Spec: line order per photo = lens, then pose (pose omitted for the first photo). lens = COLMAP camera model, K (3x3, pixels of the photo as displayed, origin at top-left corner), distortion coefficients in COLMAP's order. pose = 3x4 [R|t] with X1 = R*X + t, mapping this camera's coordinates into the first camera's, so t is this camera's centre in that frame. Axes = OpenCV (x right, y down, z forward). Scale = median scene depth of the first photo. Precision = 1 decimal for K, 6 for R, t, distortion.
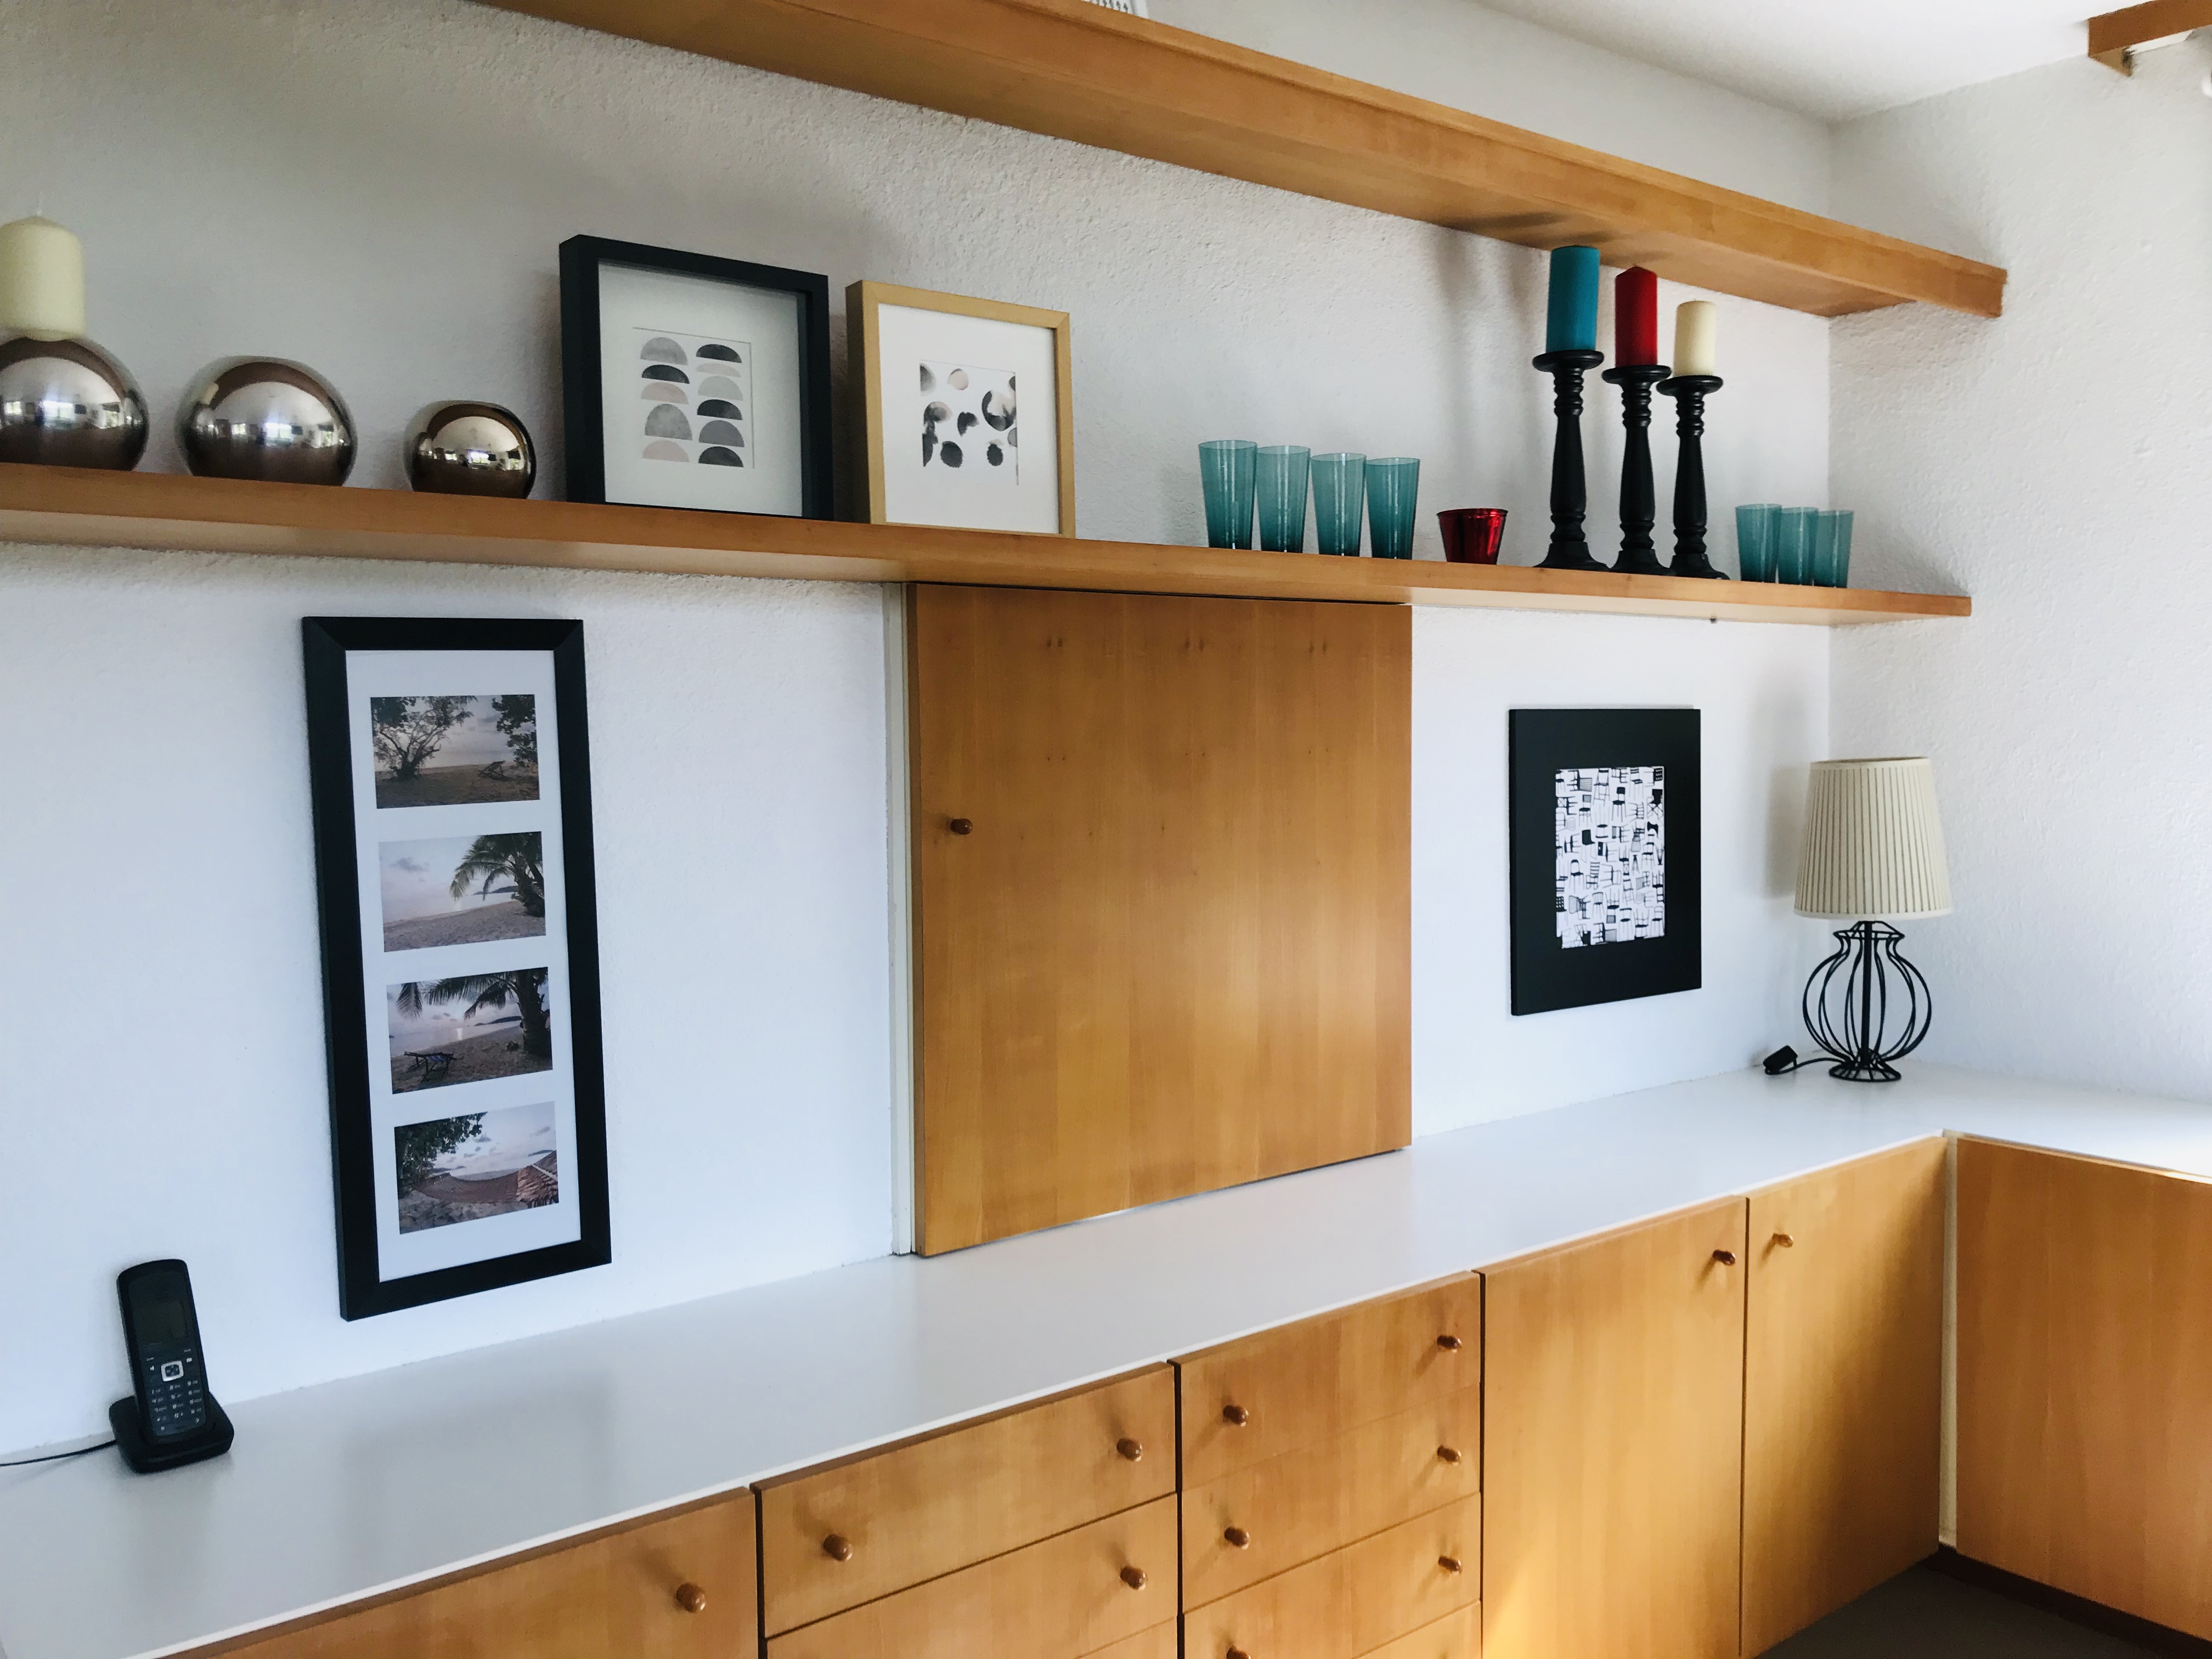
lens RADIAL K [[1813.4, 0, 1105.2], [0, 1813.4, 841.2], [0, 0, 1]] dist [0.003278, -0.005026]
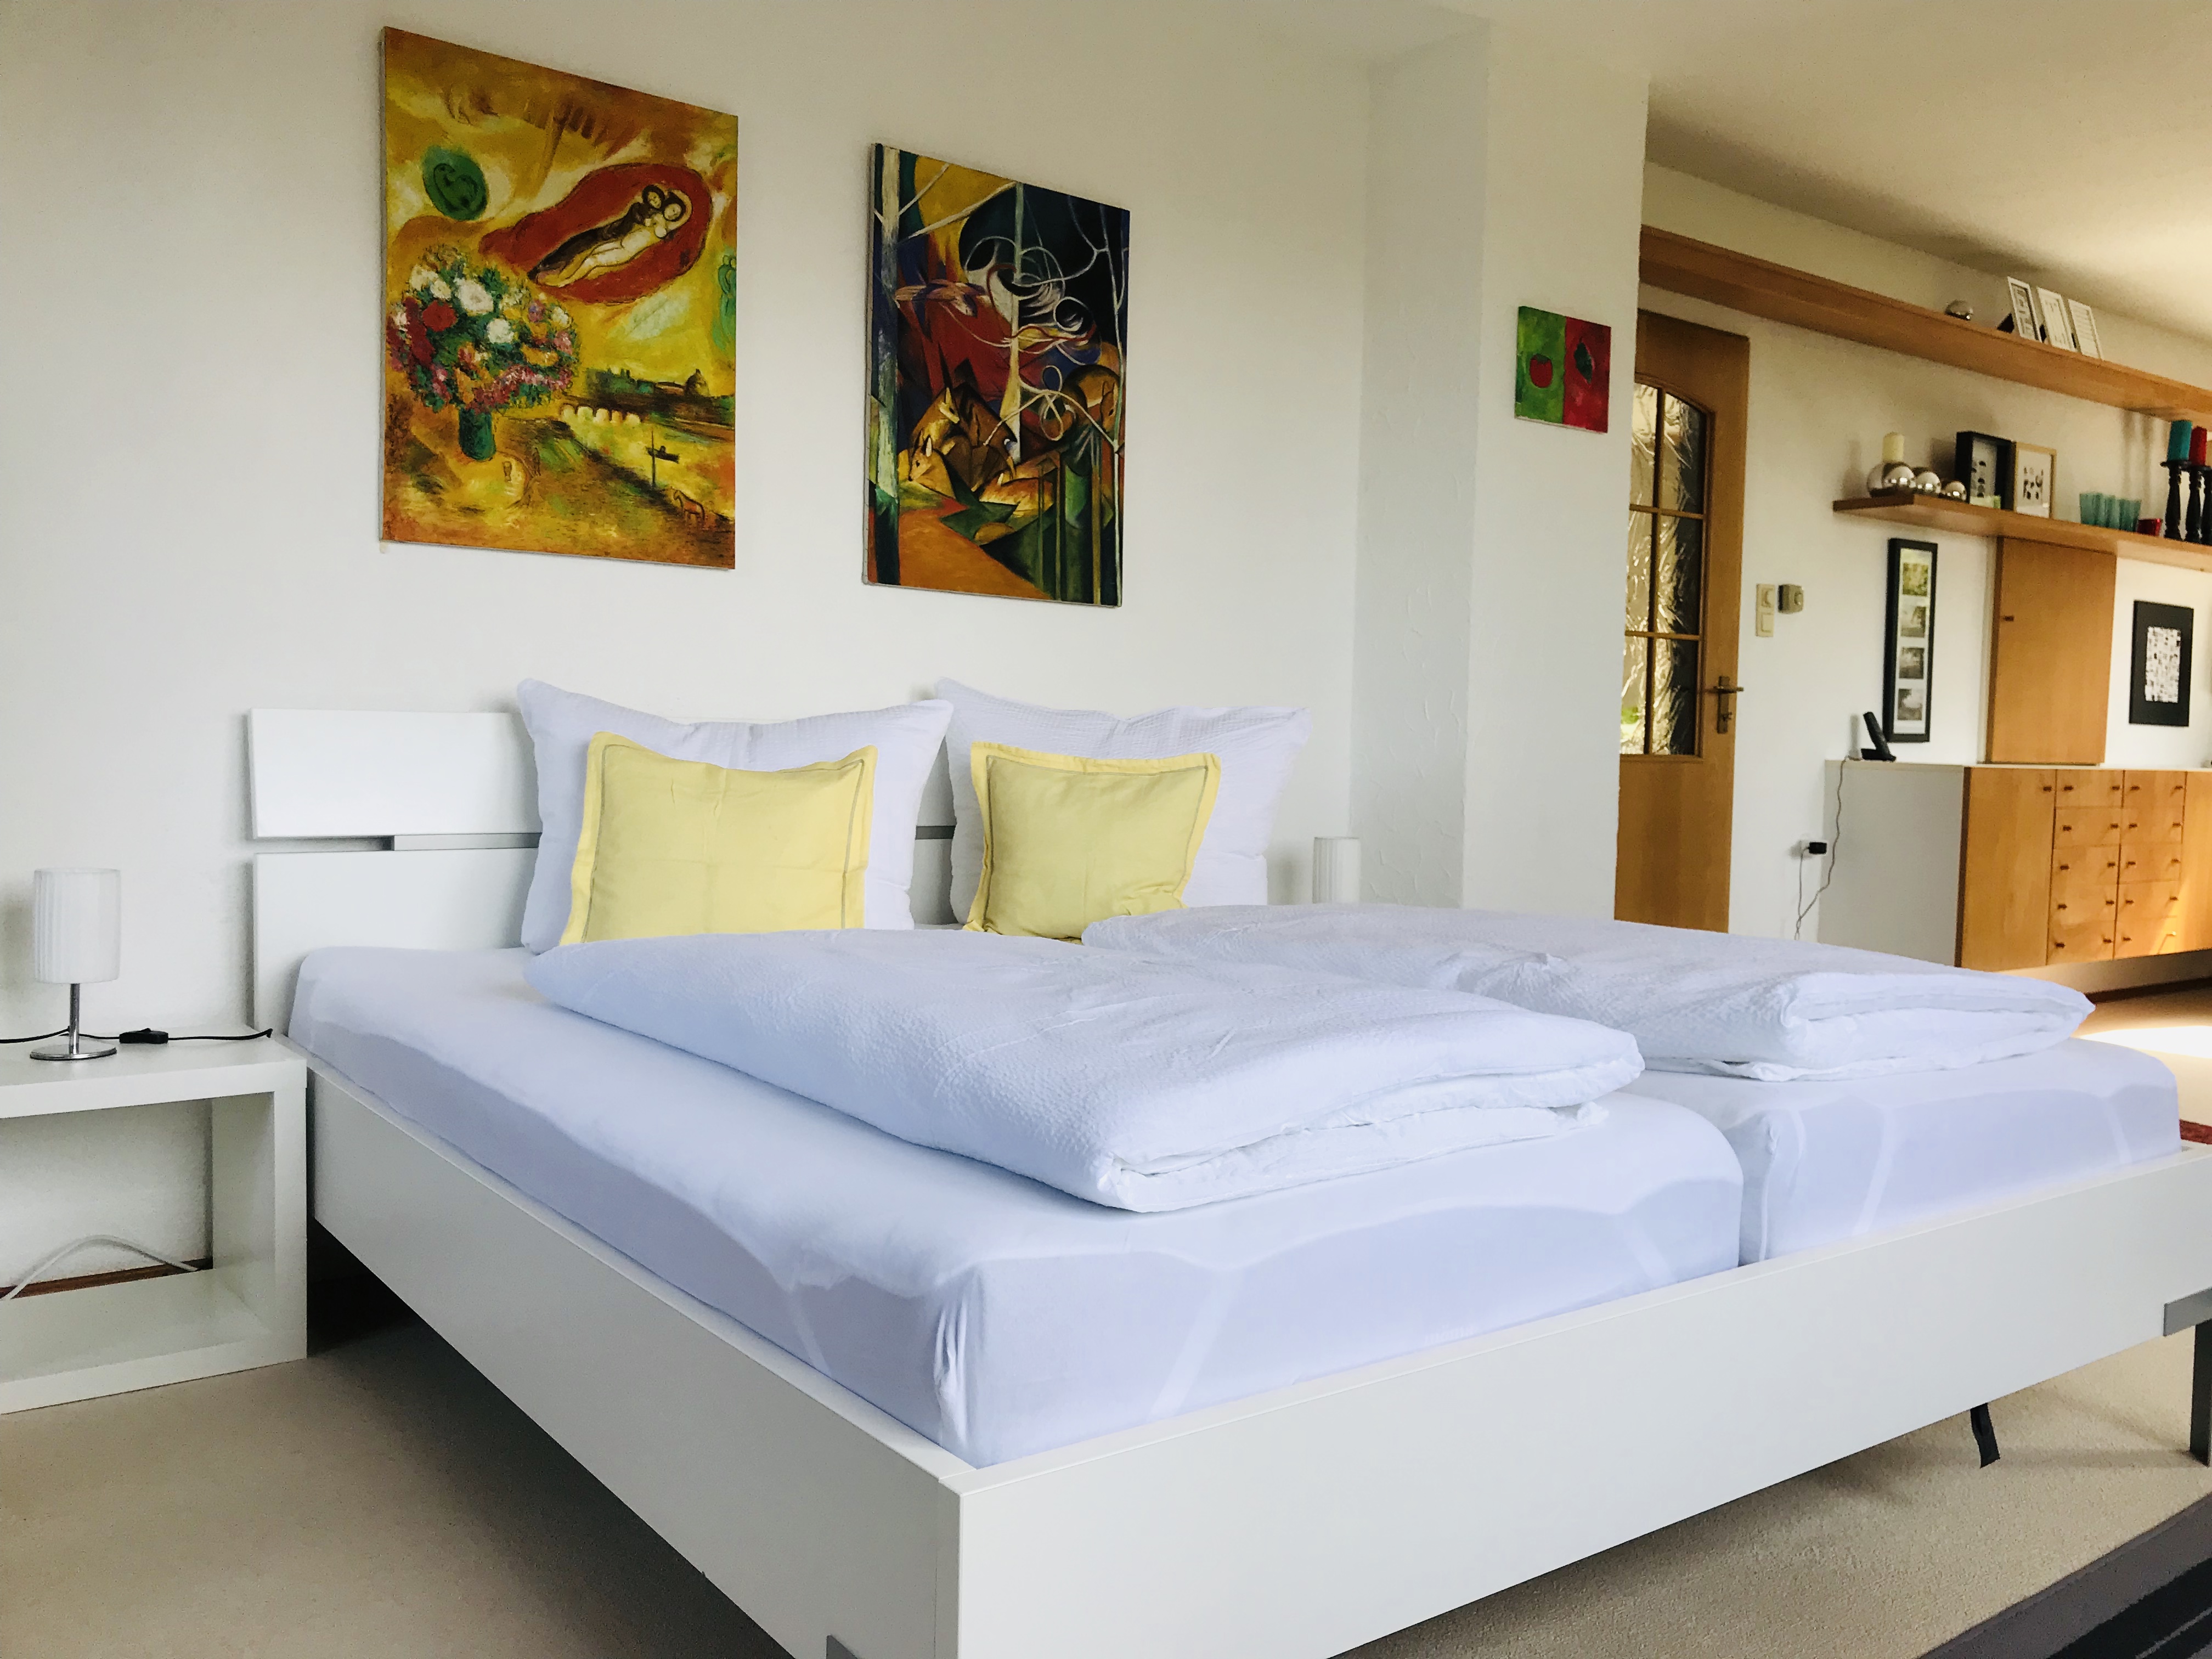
lens RADIAL K [[1813.4, 0, 1105.2], [0, 1813.4, 841.2], [0, 0, 1]] dist [0.003278, -0.005026]
pose [[0.999124, 0.032475, -0.026411, -1.409214], [-0.032753, 0.999412, -0.010187, 0.417573], [0.026065, 0.011043, 0.999599, -1.934618]]
